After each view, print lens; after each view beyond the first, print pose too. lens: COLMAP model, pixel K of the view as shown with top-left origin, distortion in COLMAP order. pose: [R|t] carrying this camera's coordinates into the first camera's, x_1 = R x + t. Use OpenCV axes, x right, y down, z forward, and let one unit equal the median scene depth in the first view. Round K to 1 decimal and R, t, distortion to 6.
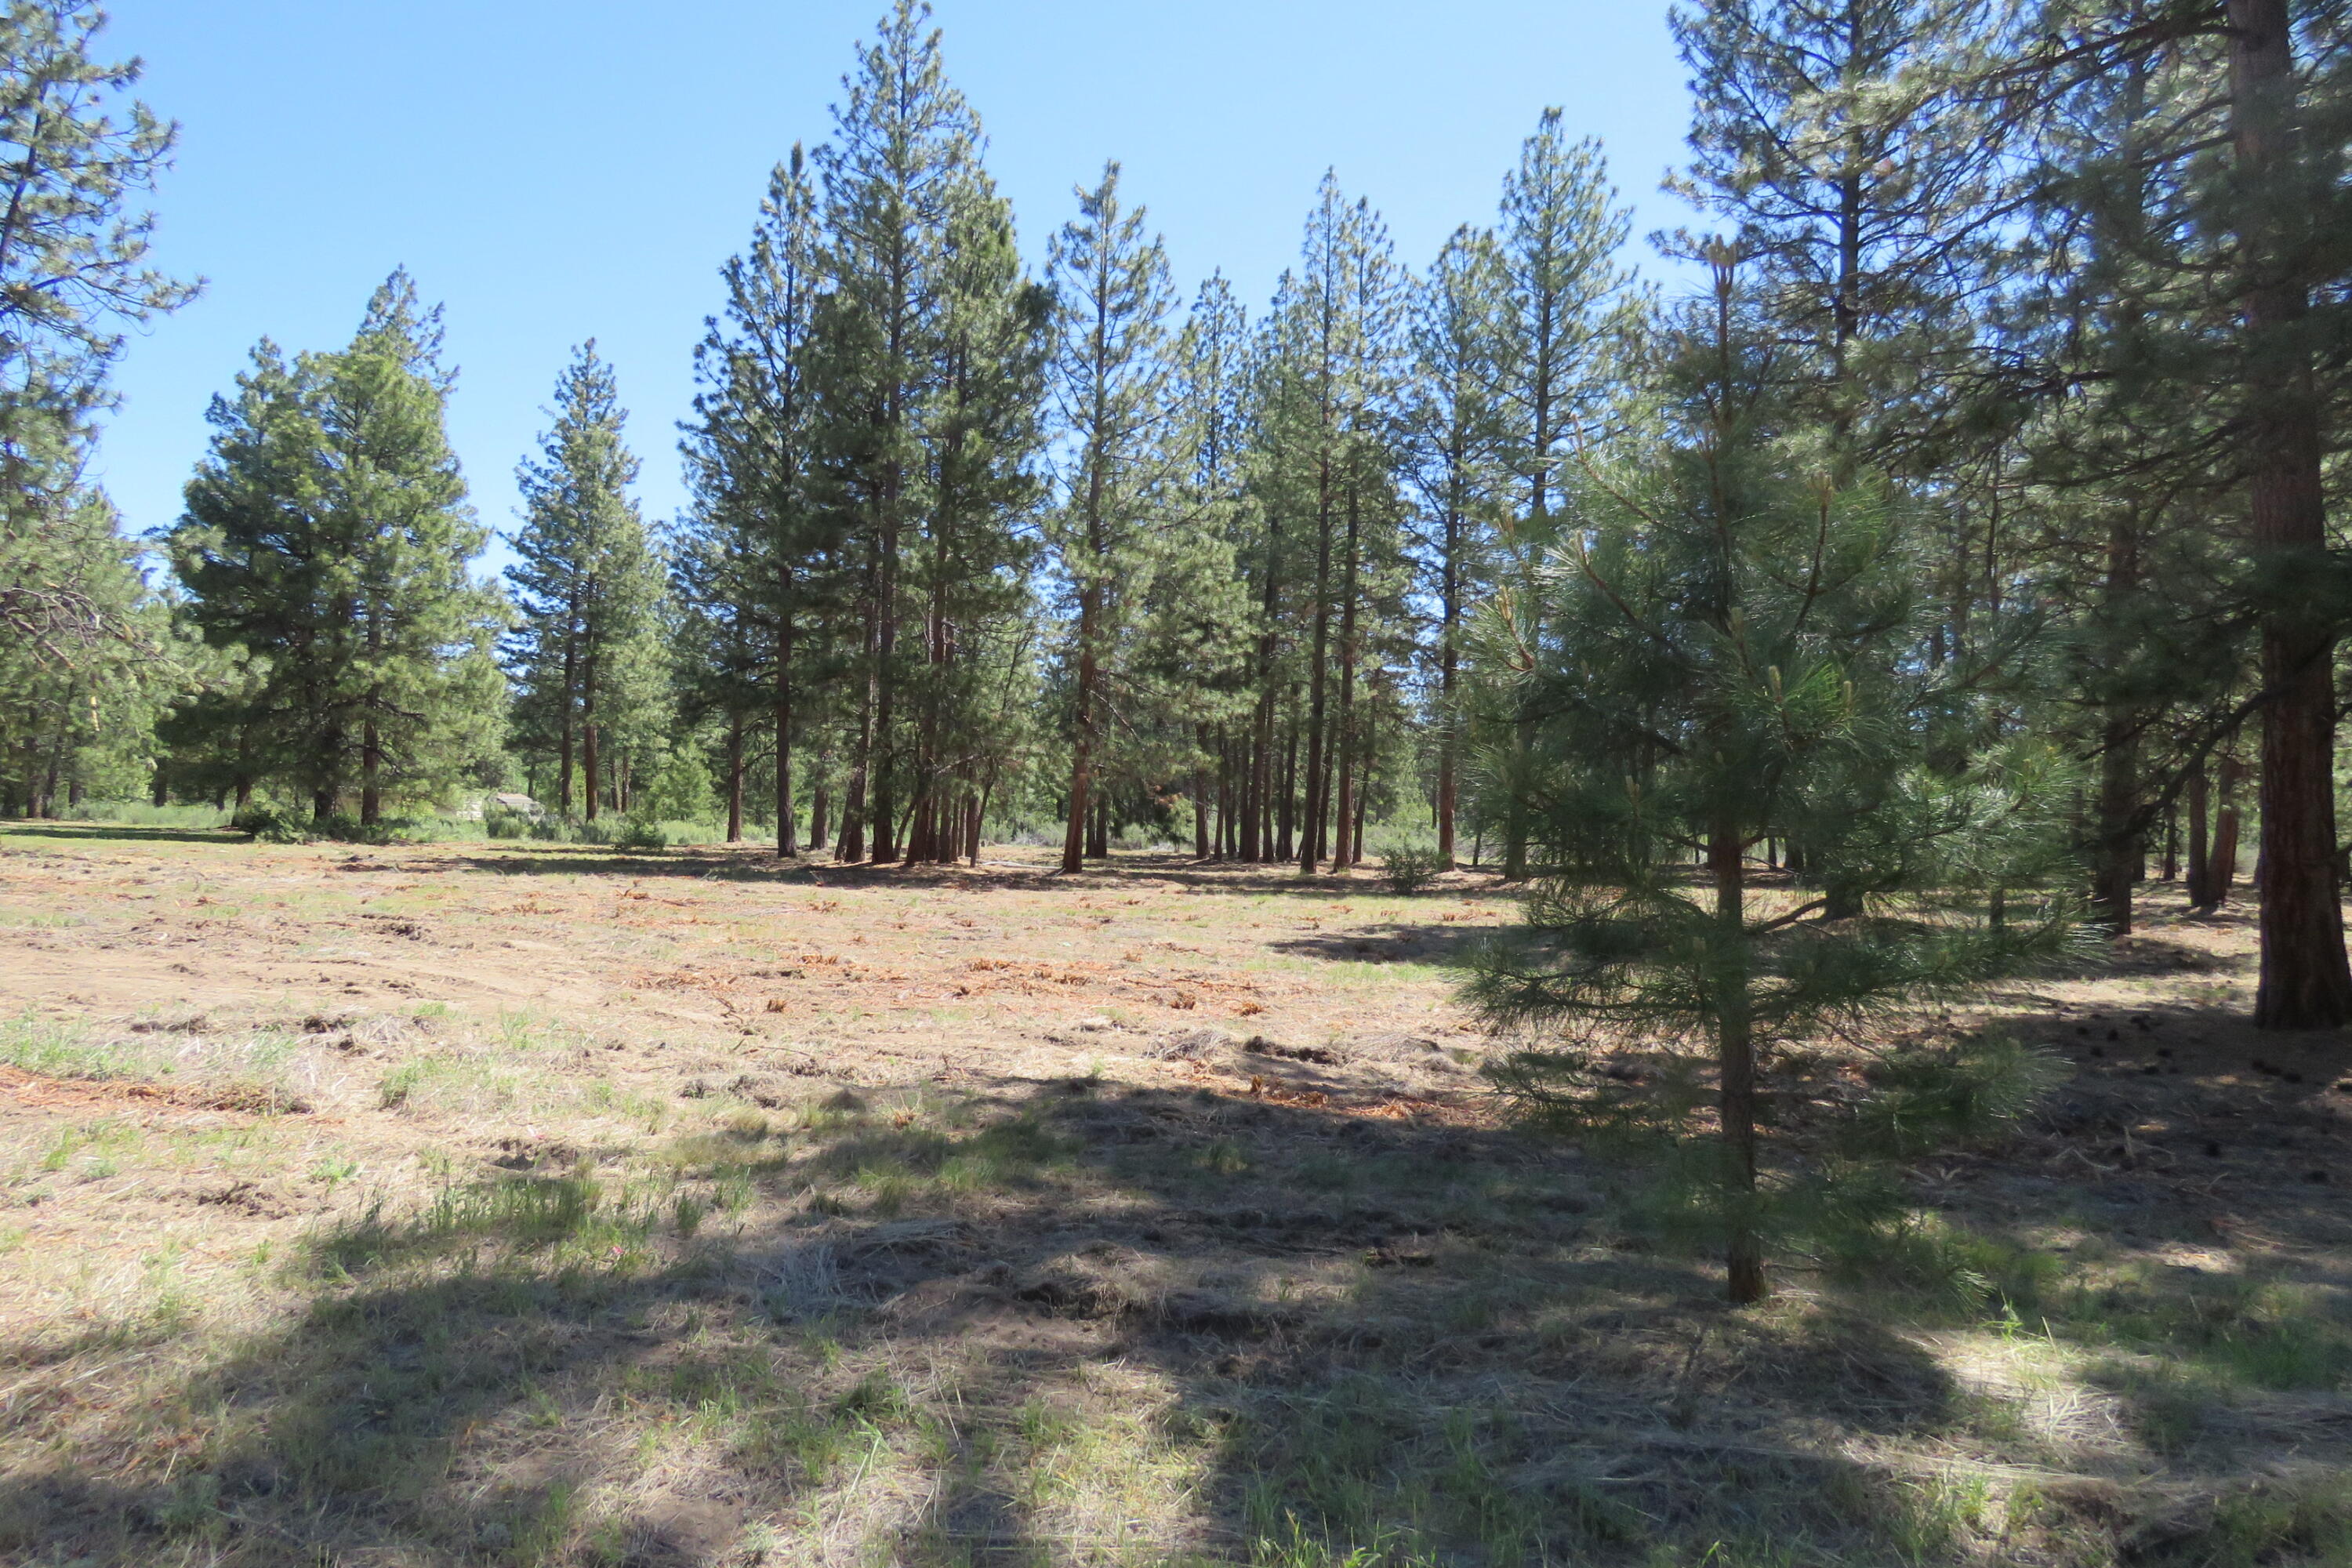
lens RADIAL K [[1460.3, 0, 1175.5], [0, 1460.3, 786.4], [0, 0, 1]] dist [-0.017407, 0.000337]
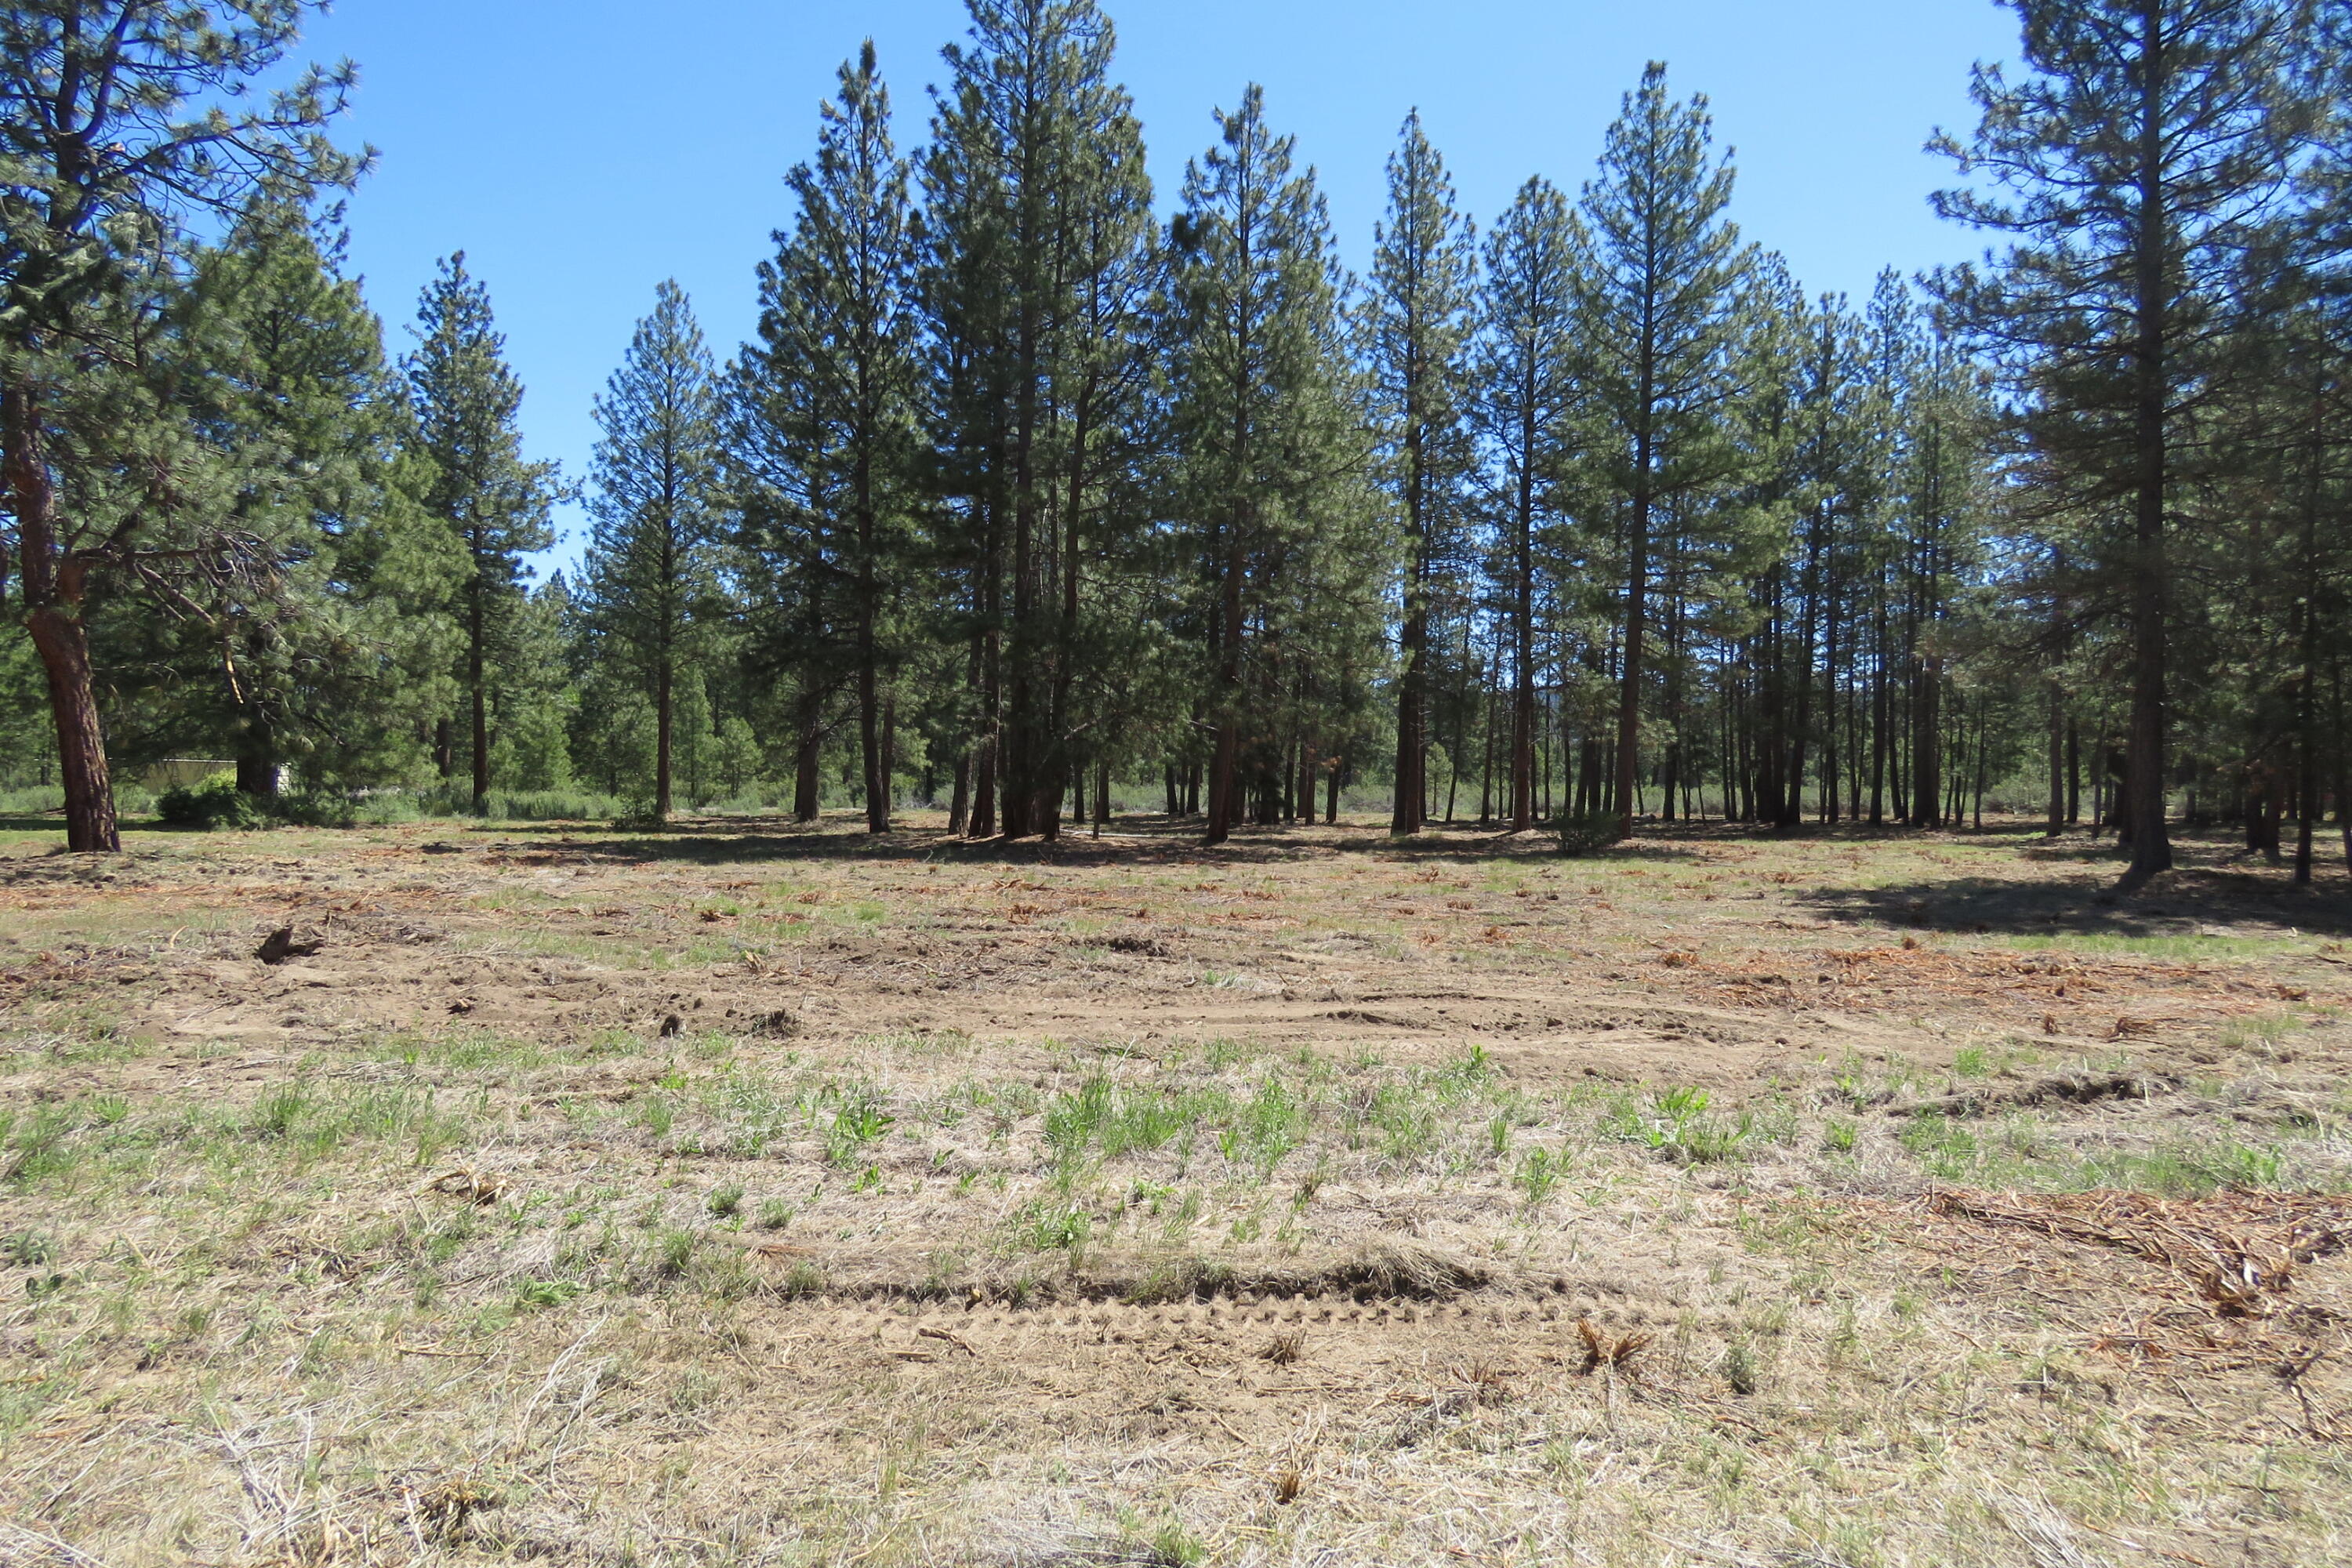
lens RADIAL K [[1460.3, 0, 1176.2], [0, 1460.3, 780.6], [0, 0, 1]] dist [-0.017407, 0.000337]
pose [[0.982973, -0.017718, 0.182891, -0.245564], [0.012659, 0.999505, 0.028796, -0.007573], [-0.183311, -0.025990, 0.982711, 0.067094]]
